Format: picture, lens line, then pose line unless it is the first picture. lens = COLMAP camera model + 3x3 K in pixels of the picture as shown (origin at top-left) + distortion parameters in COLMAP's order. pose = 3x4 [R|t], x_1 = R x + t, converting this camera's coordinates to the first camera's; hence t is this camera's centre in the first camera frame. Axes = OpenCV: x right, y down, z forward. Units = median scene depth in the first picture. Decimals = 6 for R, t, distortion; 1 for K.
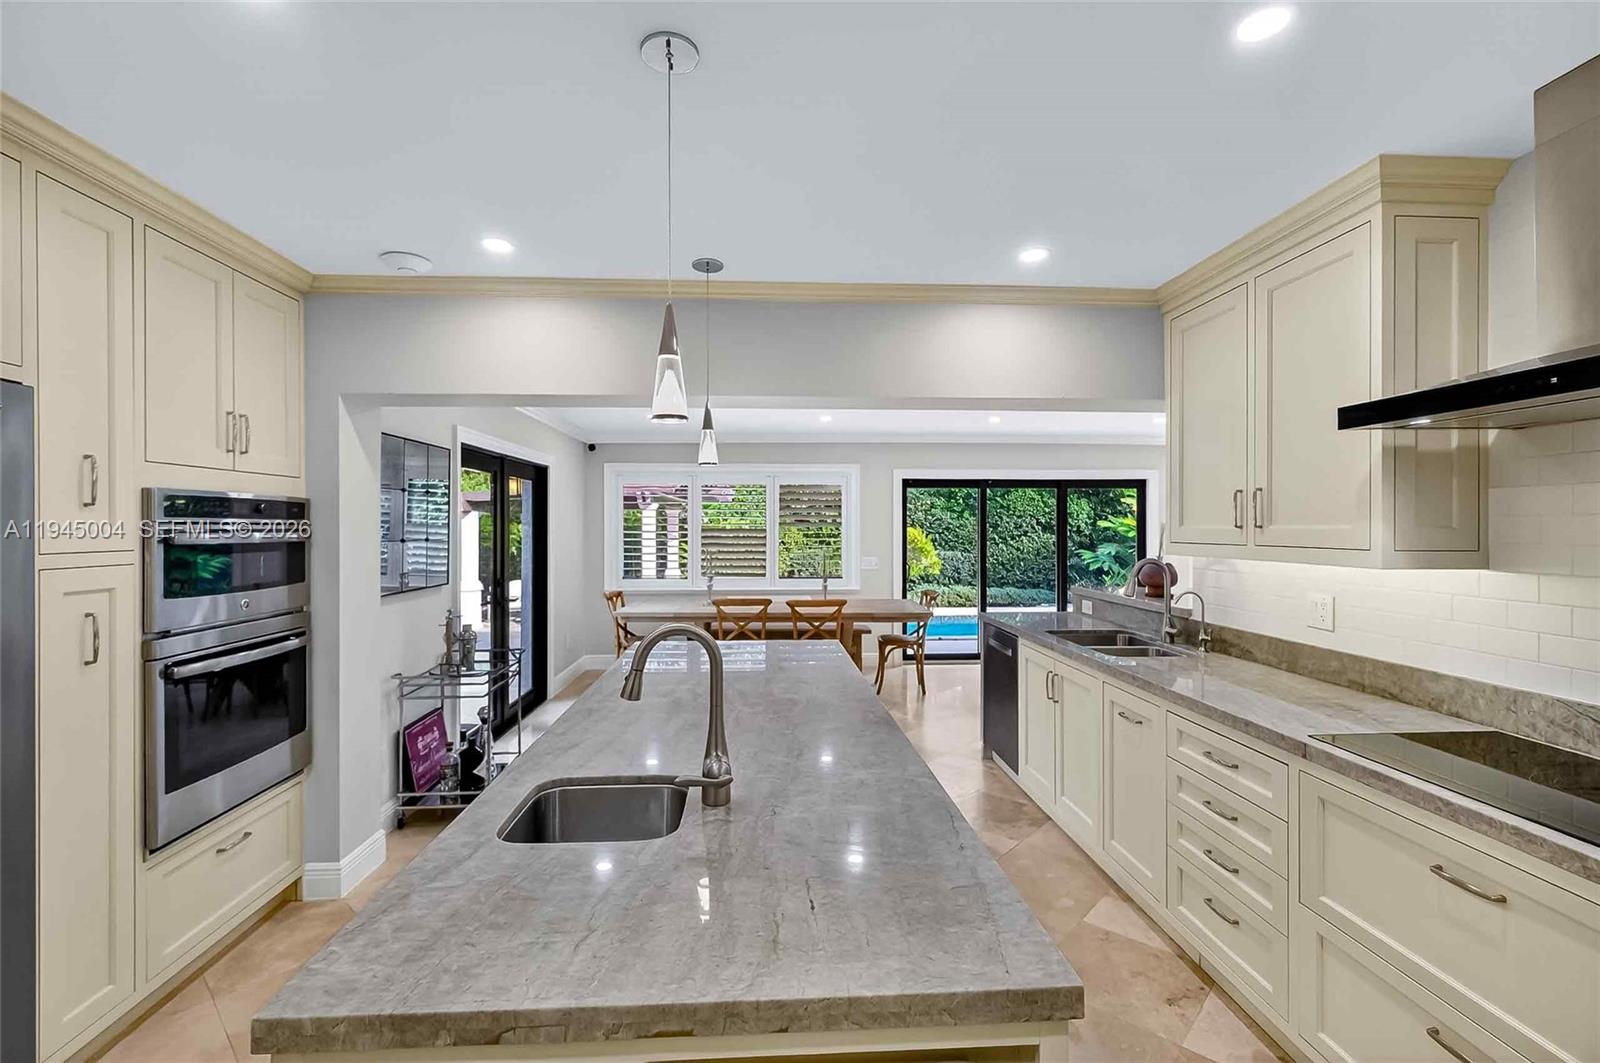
lens RADIAL K [[701.8, 0, 800.3], [0, 701.8, 533.0], [0, 0, 1]] dist [-0.004991, 0.000110]
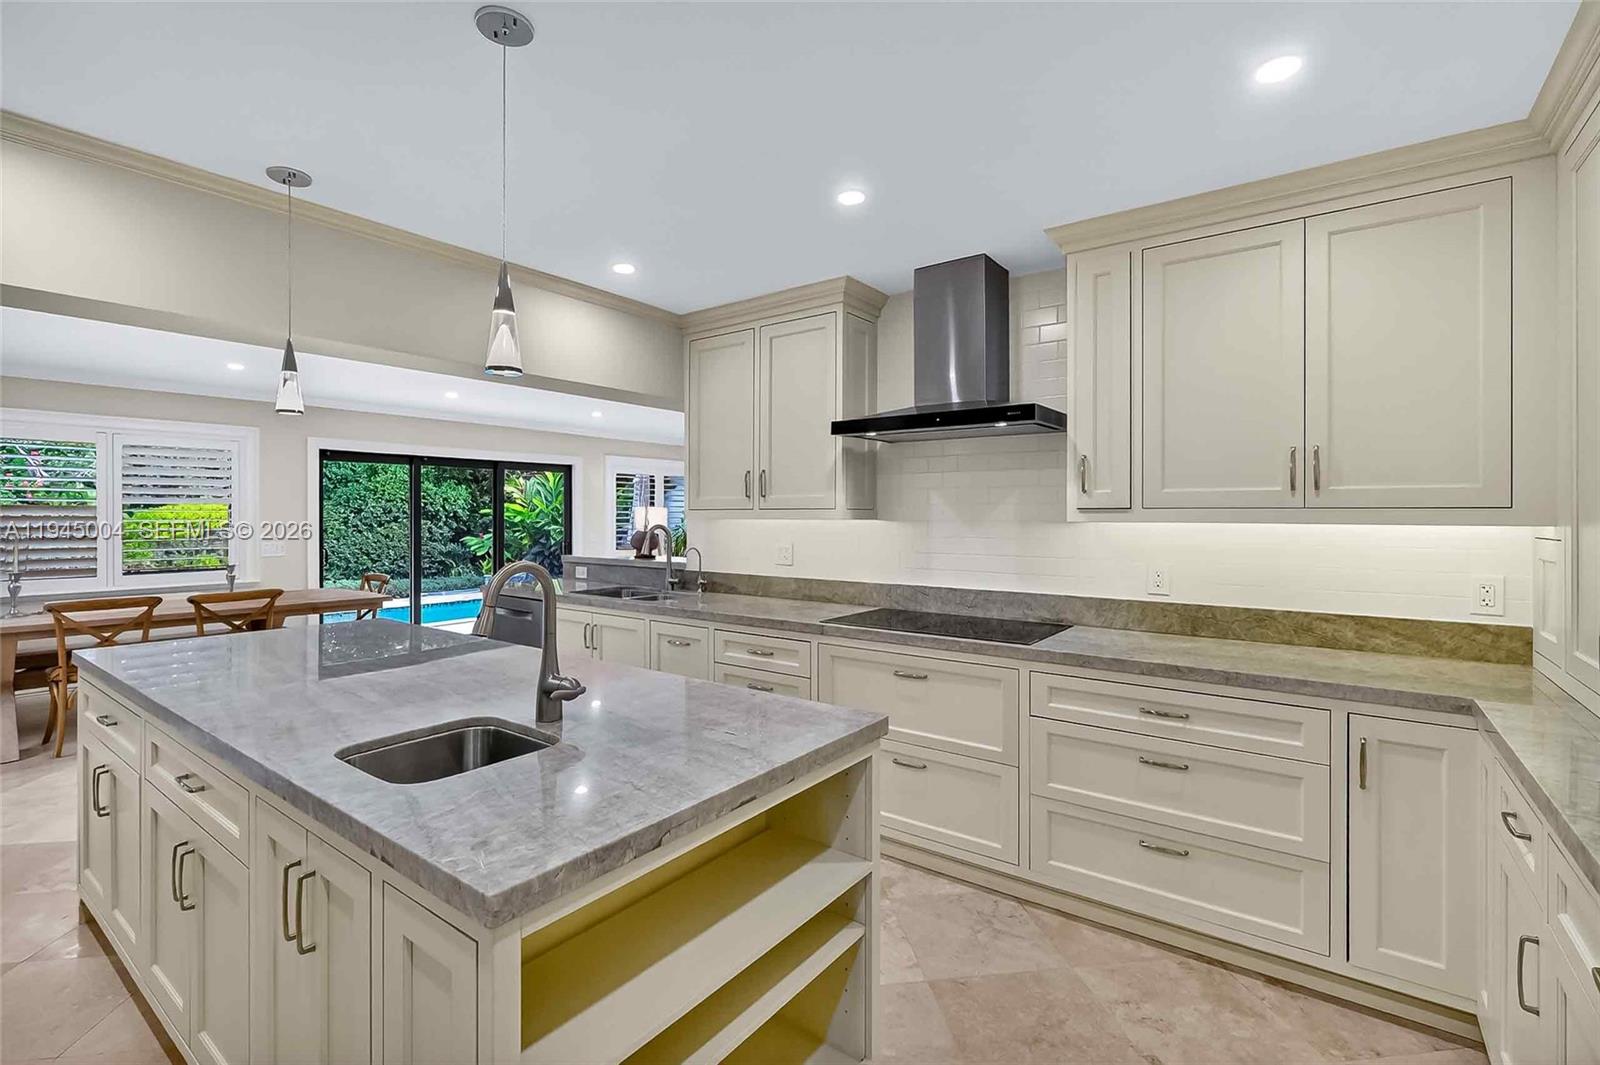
lens RADIAL K [[701.8, 0, 805.4], [0, 701.8, 519.8], [0, 0, 1]] dist [-0.004991, 0.000110]
pose [[0.645162, -0.006310, 0.764019, -0.504060], [0.007225, 0.999972, 0.002158, 0.046344], [-0.764011, 0.004128, 0.645190, -0.025145]]
